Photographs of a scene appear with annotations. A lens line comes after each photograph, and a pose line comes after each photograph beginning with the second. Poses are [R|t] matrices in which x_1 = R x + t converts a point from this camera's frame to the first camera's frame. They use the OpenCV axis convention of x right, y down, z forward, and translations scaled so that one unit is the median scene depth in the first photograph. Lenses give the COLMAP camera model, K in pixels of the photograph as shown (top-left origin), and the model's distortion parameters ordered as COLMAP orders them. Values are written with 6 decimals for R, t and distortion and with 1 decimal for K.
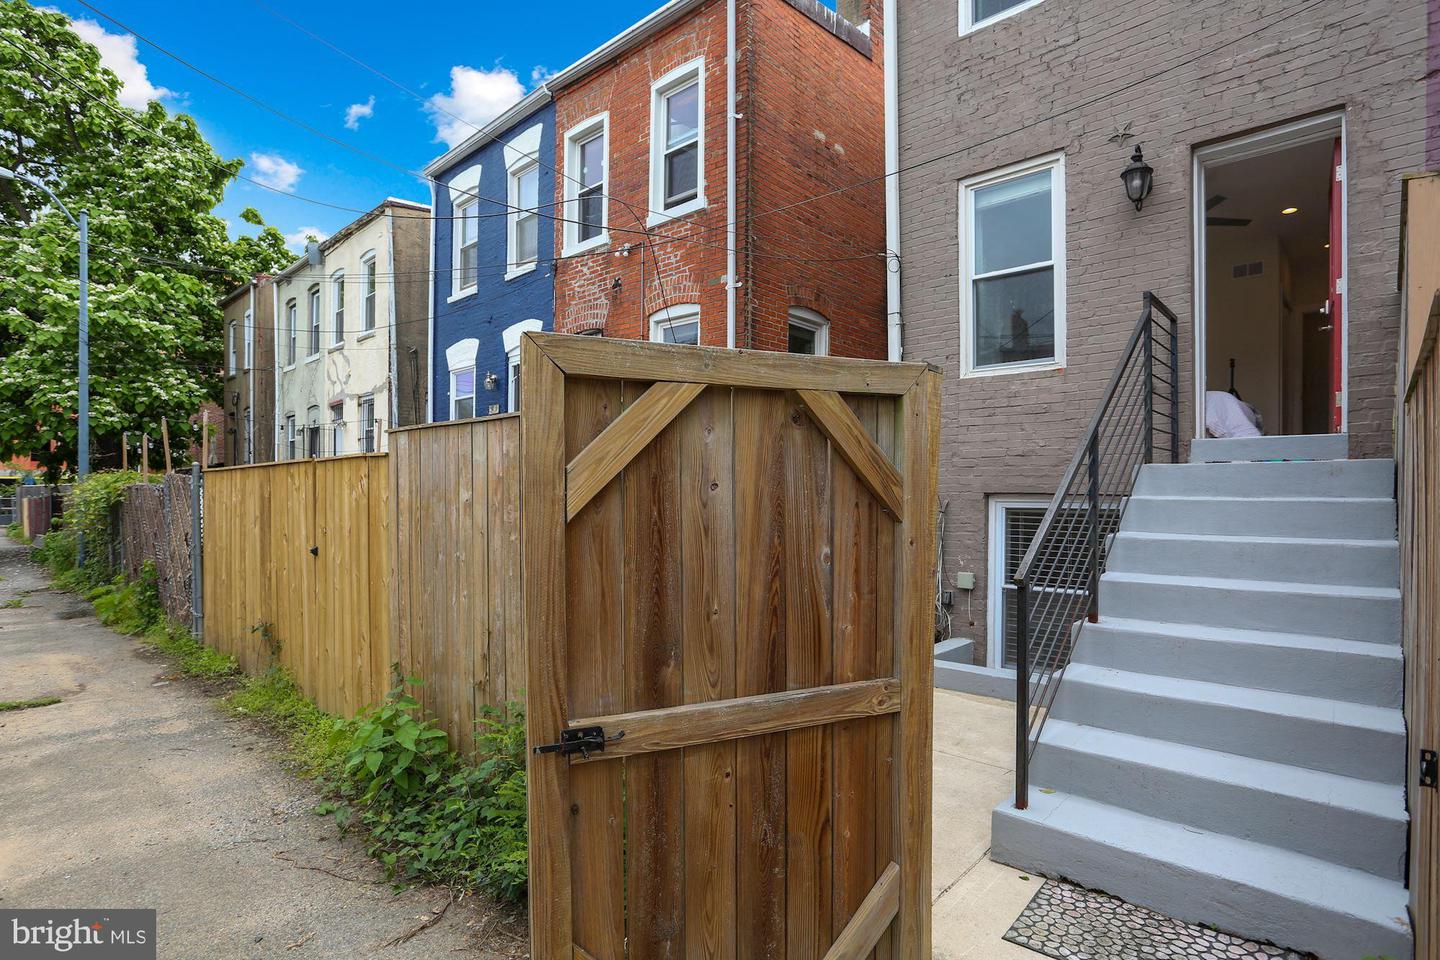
lens RADIAL K [[767.0, 0, 735.1], [0, 767.0, 511.9], [0, 0, 1]] dist [-0.066398, 0.033194]
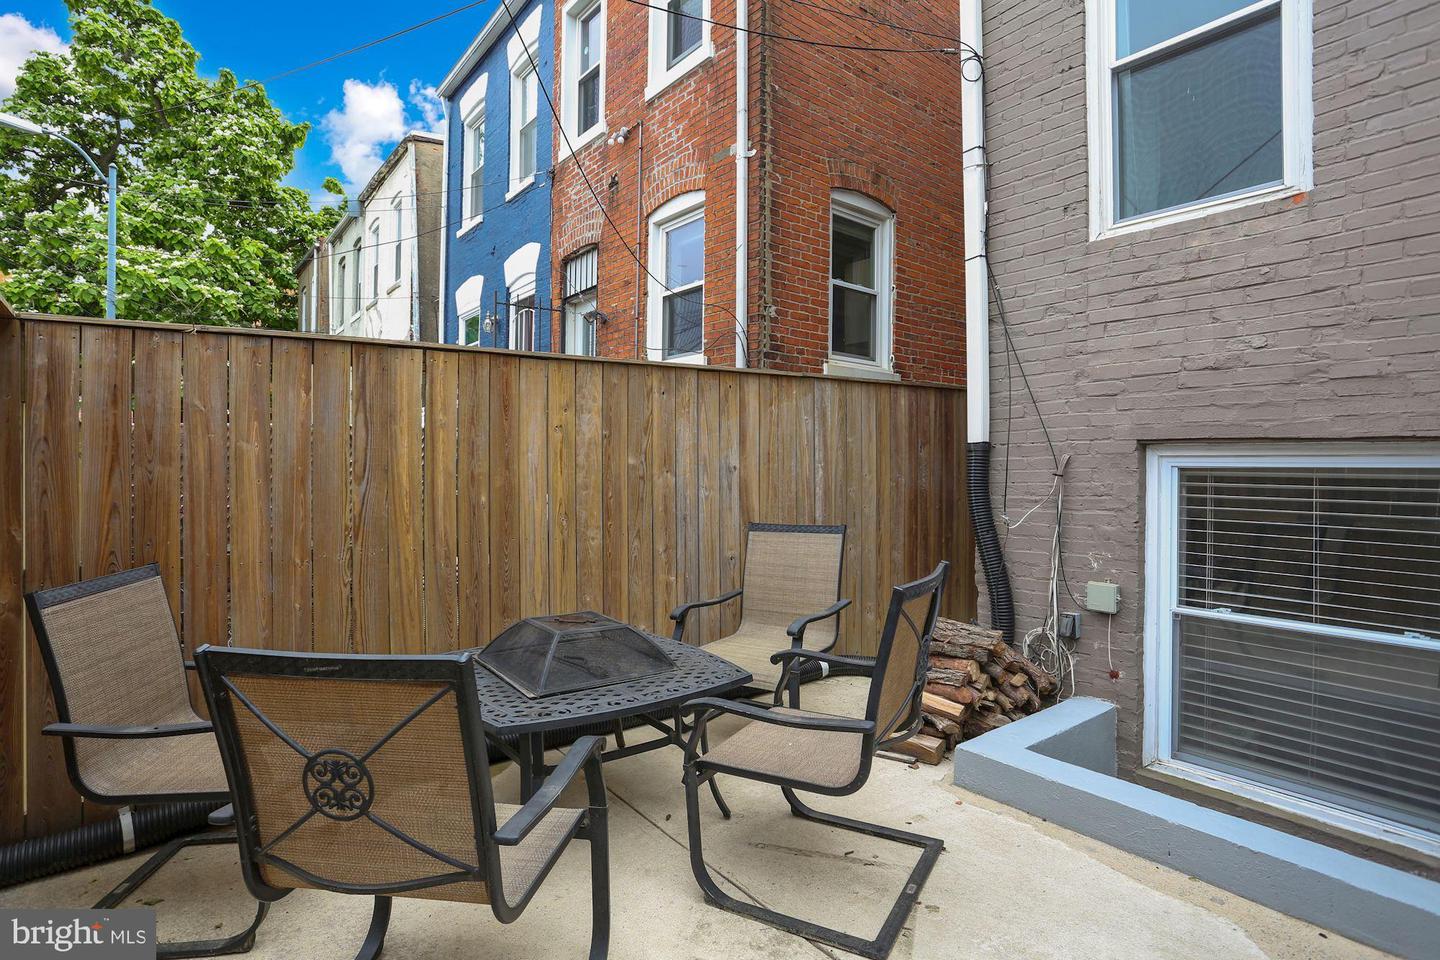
lens RADIAL K [[759.9, 0, 716.6], [0, 759.9, 473.4], [0, 0, 1]] dist [-0.071001, 0.039458]
pose [[0.985332, 0.001664, -0.170640, 0.082333], [-0.004139, 0.999891, -0.014147, 0.005605], [0.170598, 0.014646, 0.985232, 0.289136]]
